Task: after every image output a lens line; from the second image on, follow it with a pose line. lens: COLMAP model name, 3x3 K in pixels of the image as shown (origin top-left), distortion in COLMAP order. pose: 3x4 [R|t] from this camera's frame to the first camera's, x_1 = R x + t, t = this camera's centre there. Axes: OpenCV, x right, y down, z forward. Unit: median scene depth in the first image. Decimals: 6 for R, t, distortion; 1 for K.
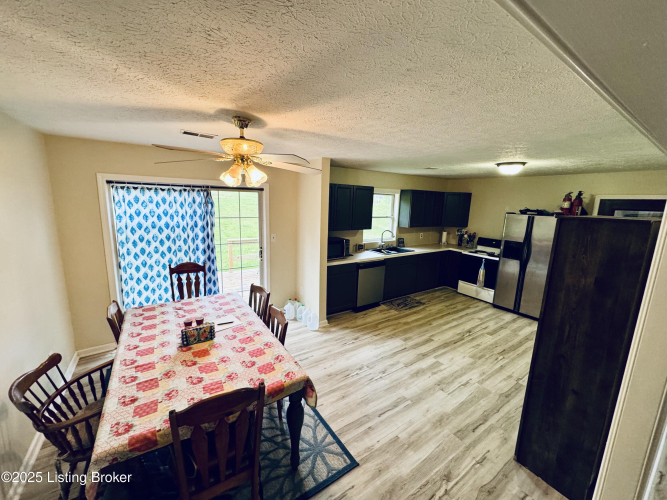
lens RADIAL K [[266.3, 0, 333.5], [0, 266.3, 250.0], [0, 0, 1]] dist [0.002124, 0.000289]
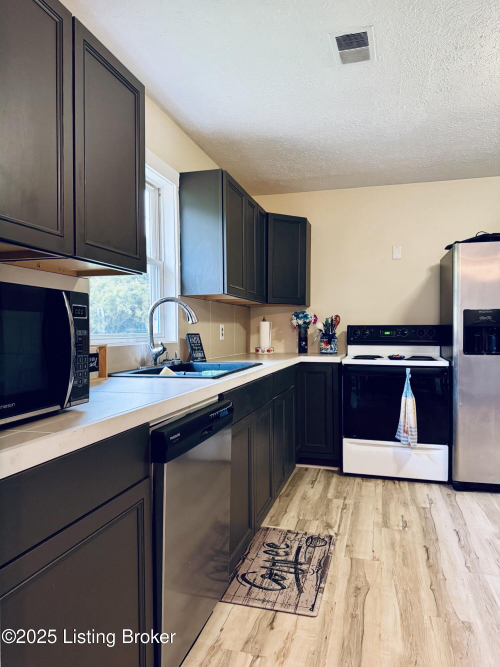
lens RADIAL K [[478.8, 0, 250.0], [0, 478.8, 333.5], [0, 0, 1]] dist [-0.000807, 0.000225]
pose [[0.753358, -0.037634, 0.656533, -0.055060], [0.143592, 0.983684, -0.108382, 0.024491], [-0.641743, 0.175923, 0.746470, 0.601917]]
